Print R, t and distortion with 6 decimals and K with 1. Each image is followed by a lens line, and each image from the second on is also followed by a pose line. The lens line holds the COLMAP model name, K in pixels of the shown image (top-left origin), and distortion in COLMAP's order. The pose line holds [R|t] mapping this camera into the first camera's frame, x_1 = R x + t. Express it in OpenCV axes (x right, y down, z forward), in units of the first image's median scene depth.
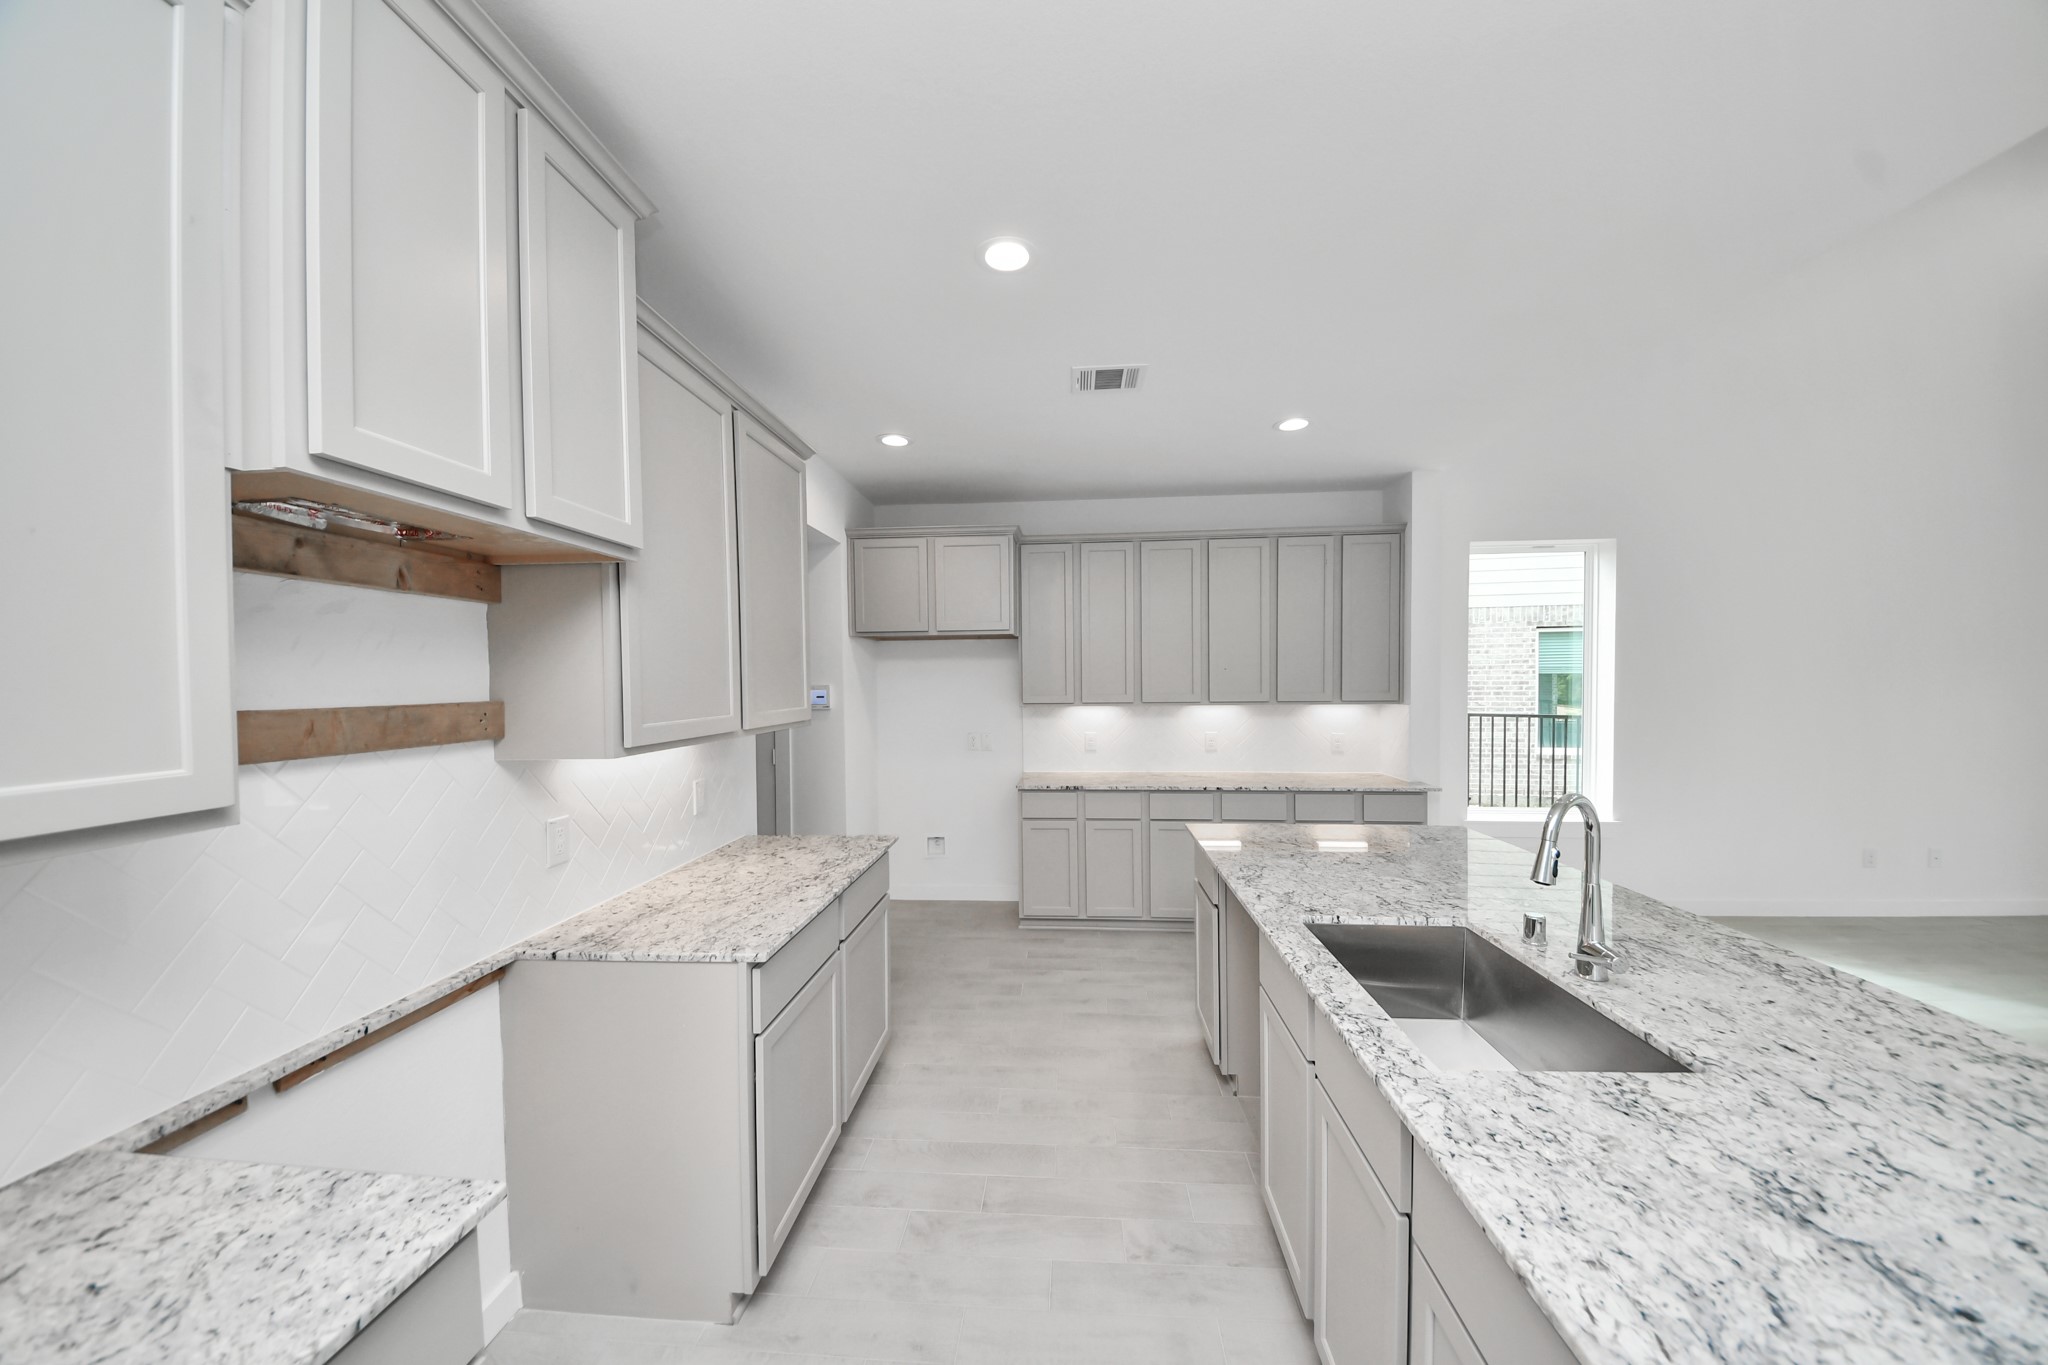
lens RADIAL K [[737.6, 0, 1014.9], [0, 737.6, 691.3], [0, 0, 1]] dist [0.009921, -0.009194]
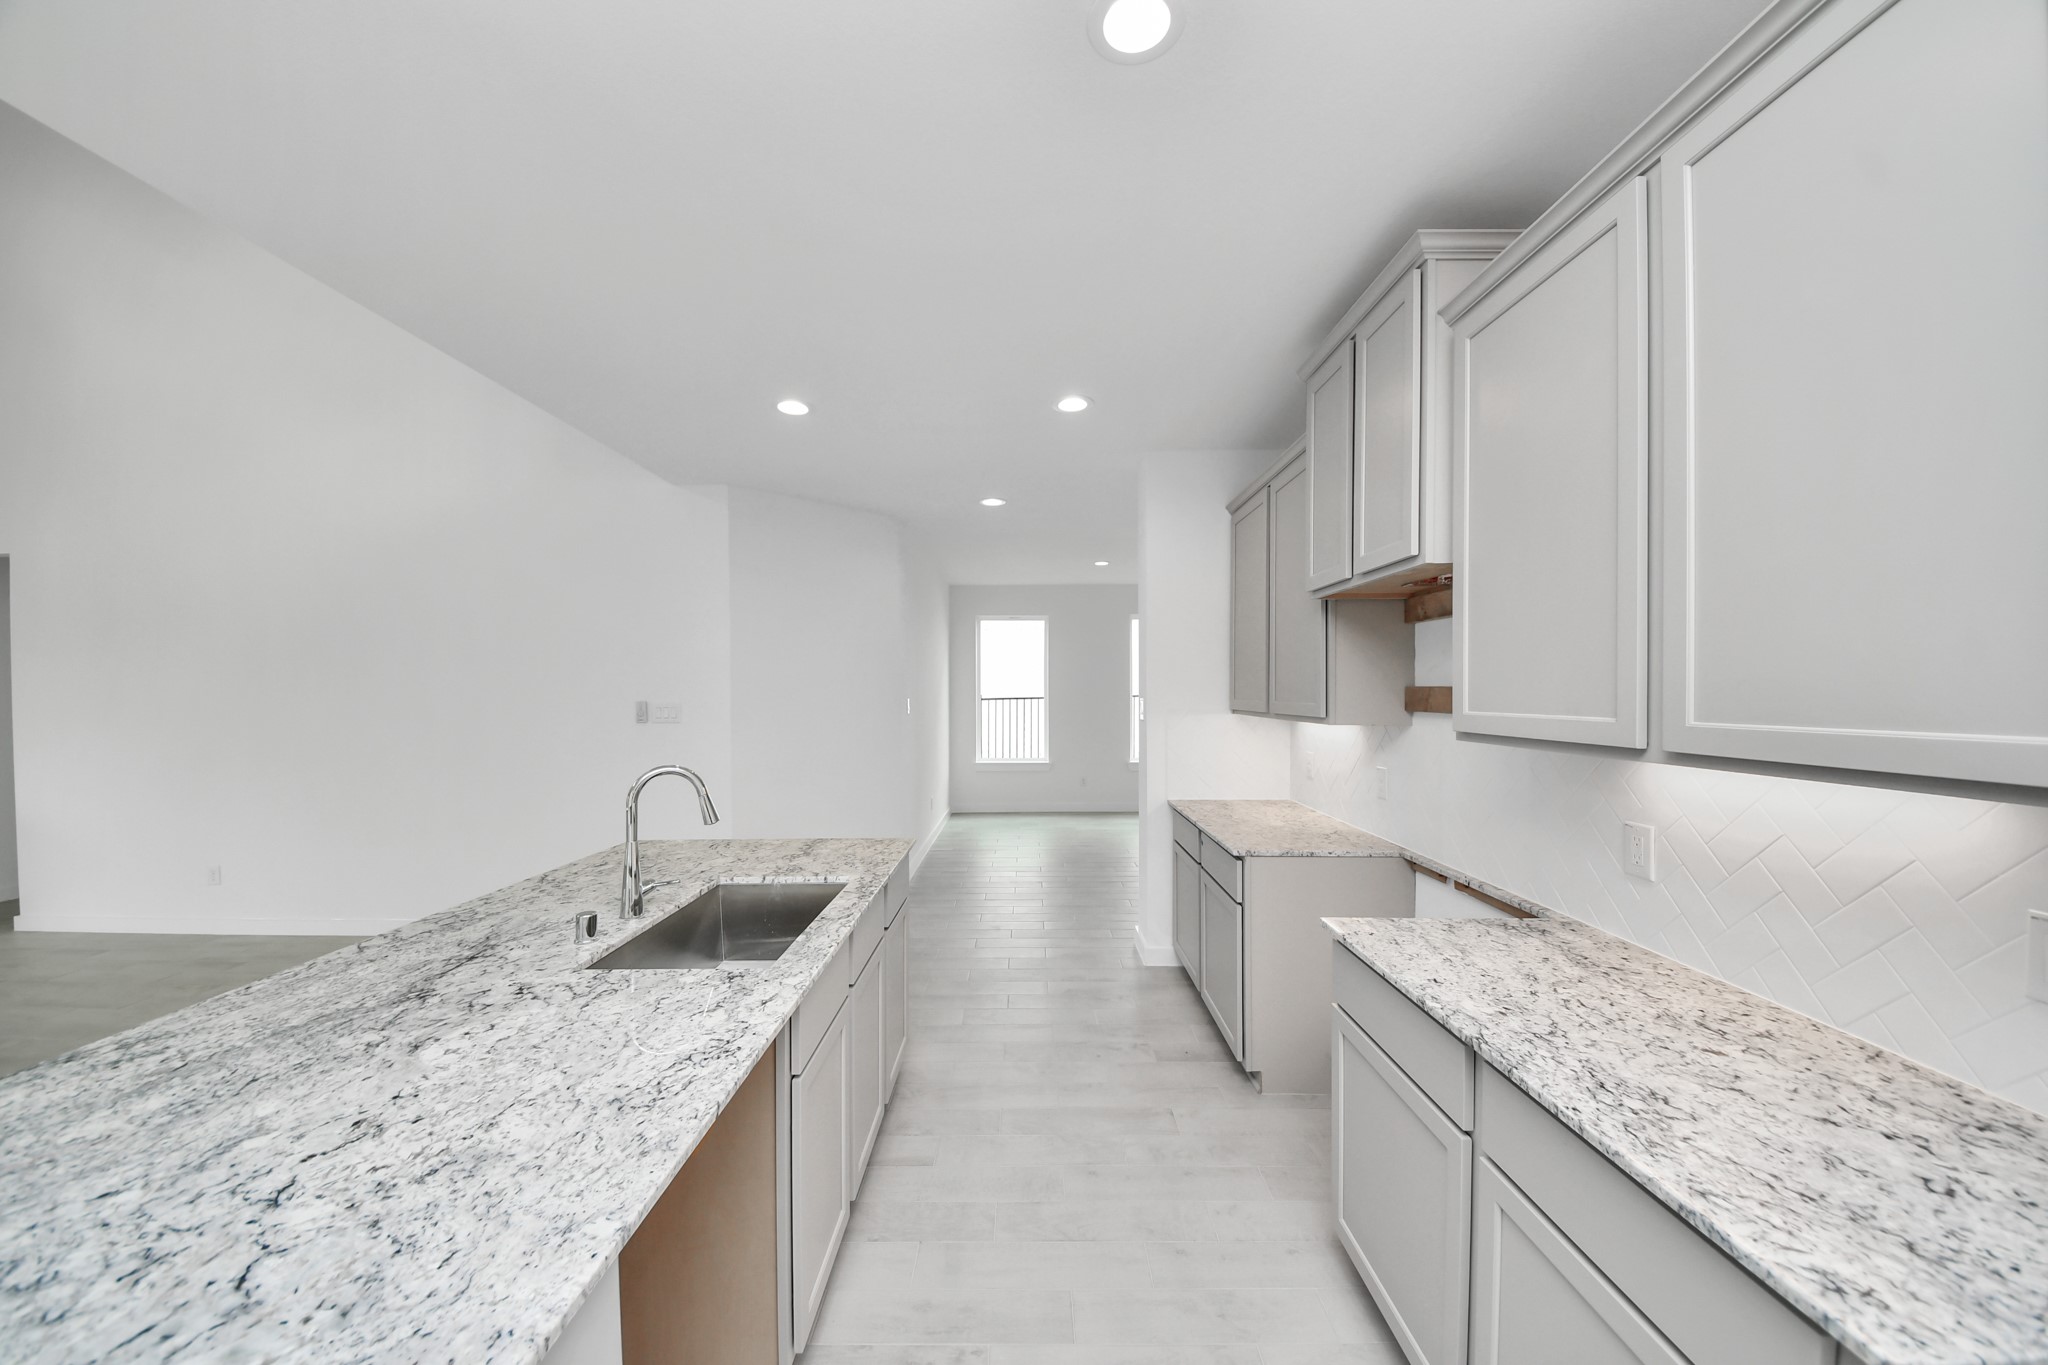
lens RADIAL K [[737.6, 0, 1022.7], [0, 737.6, 689.2], [0, 0, 1]] dist [0.009921, -0.009194]
pose [[-0.997951, 0.016254, -0.061890, 0.125872], [0.014585, 0.999520, 0.027331, -0.016028], [0.062304, 0.026373, -0.997709, 1.533795]]
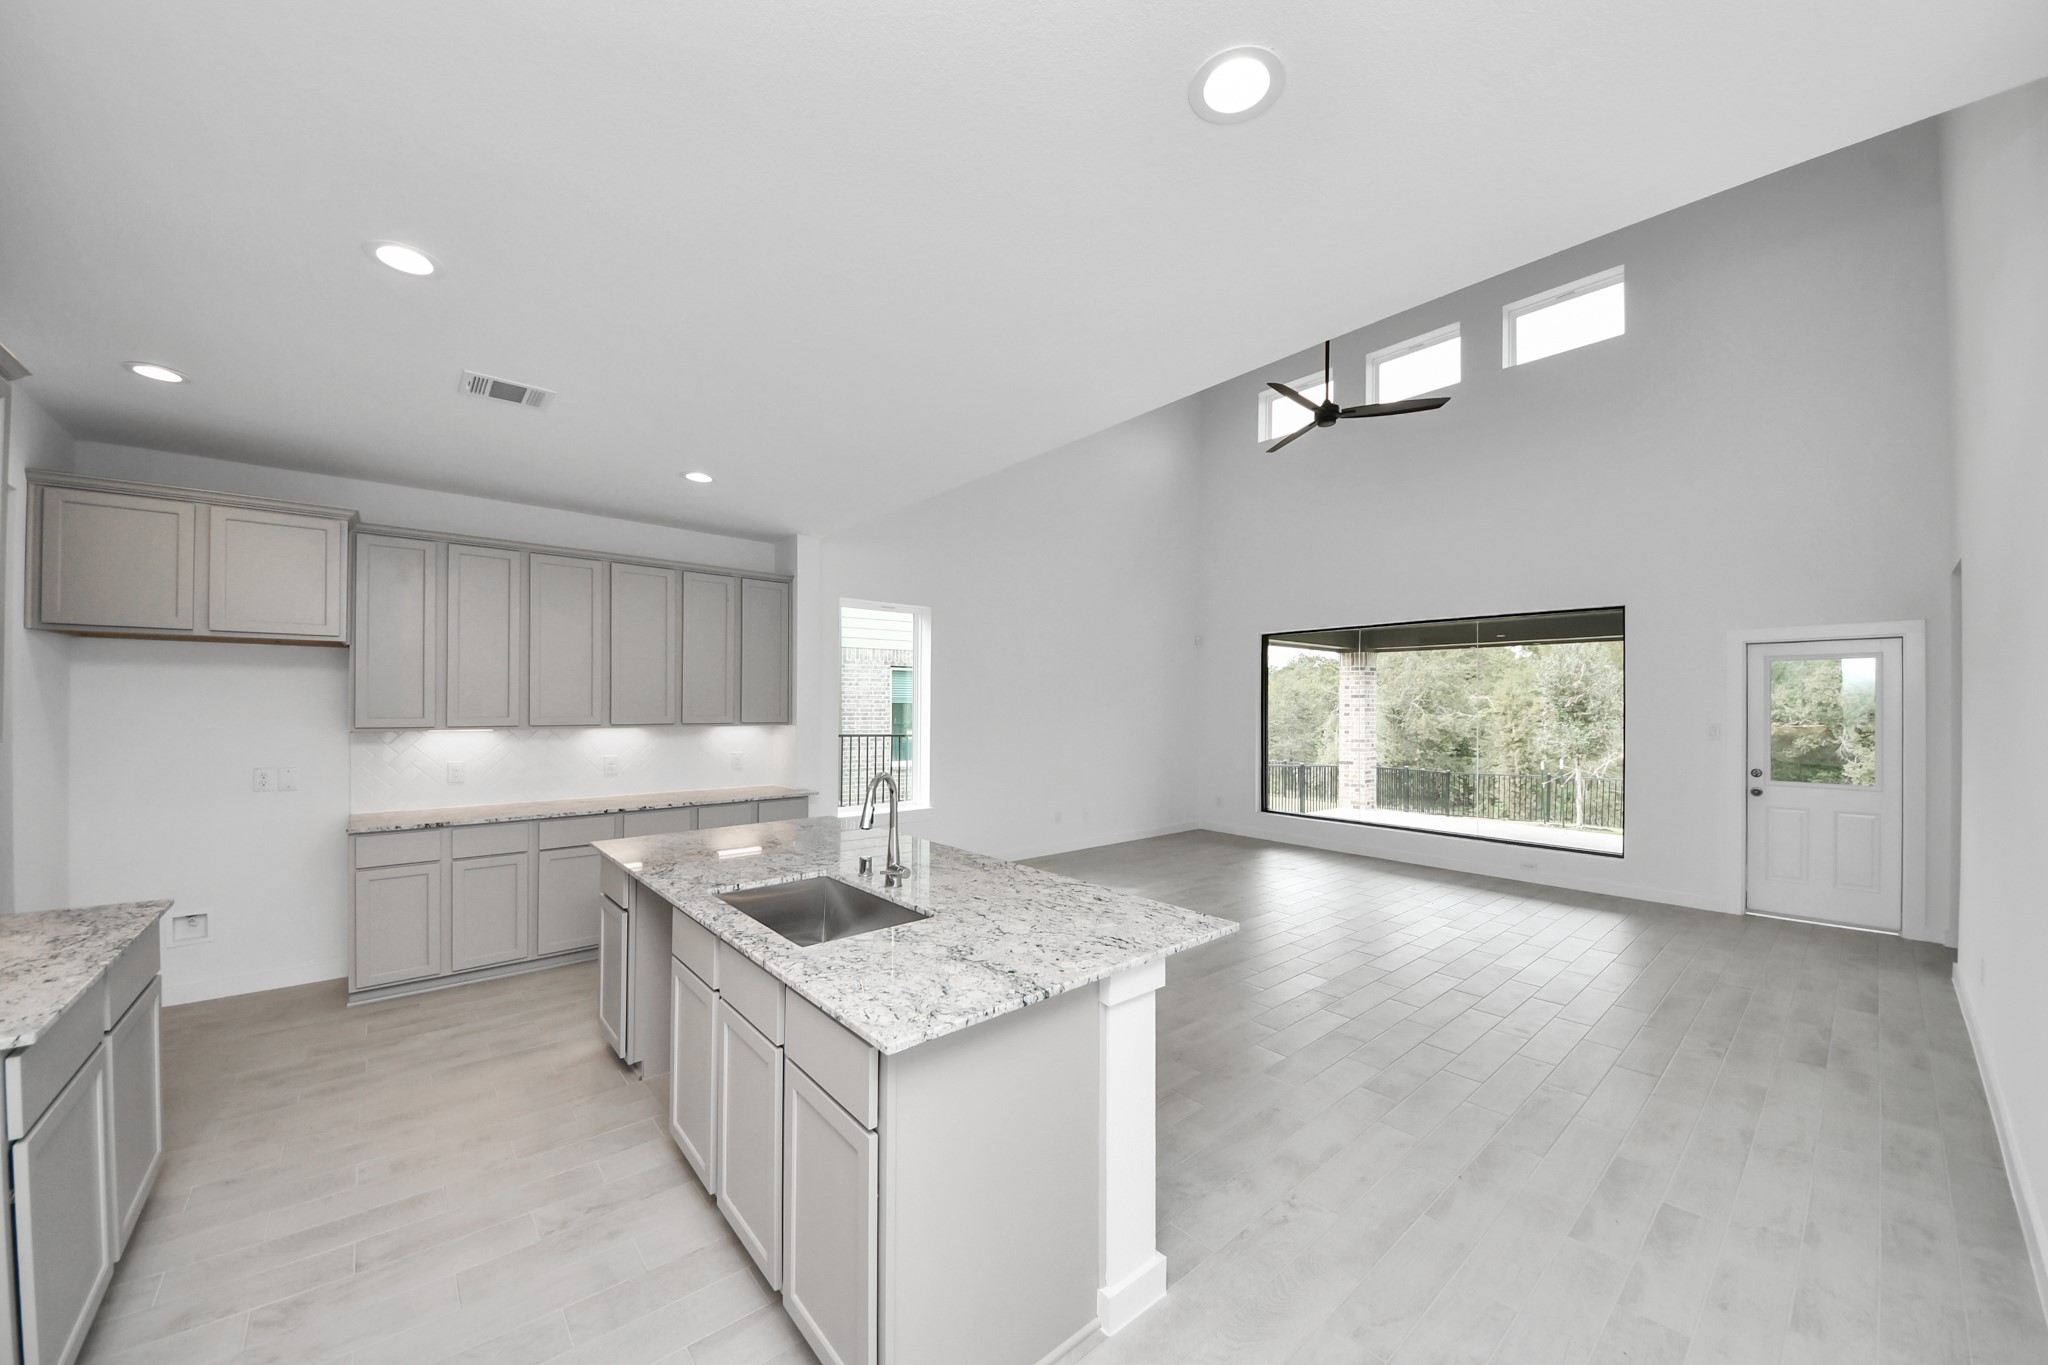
lens RADIAL K [[737.6, 0, 1031.3], [0, 737.6, 703.3], [0, 0, 1]] dist [0.009921, -0.009194]
pose [[0.700888, 0.012036, 0.713170, -0.104927], [0.003368, 0.999791, -0.020184, 0.015239], [-0.713264, 0.016549, 0.700700, -0.226526]]
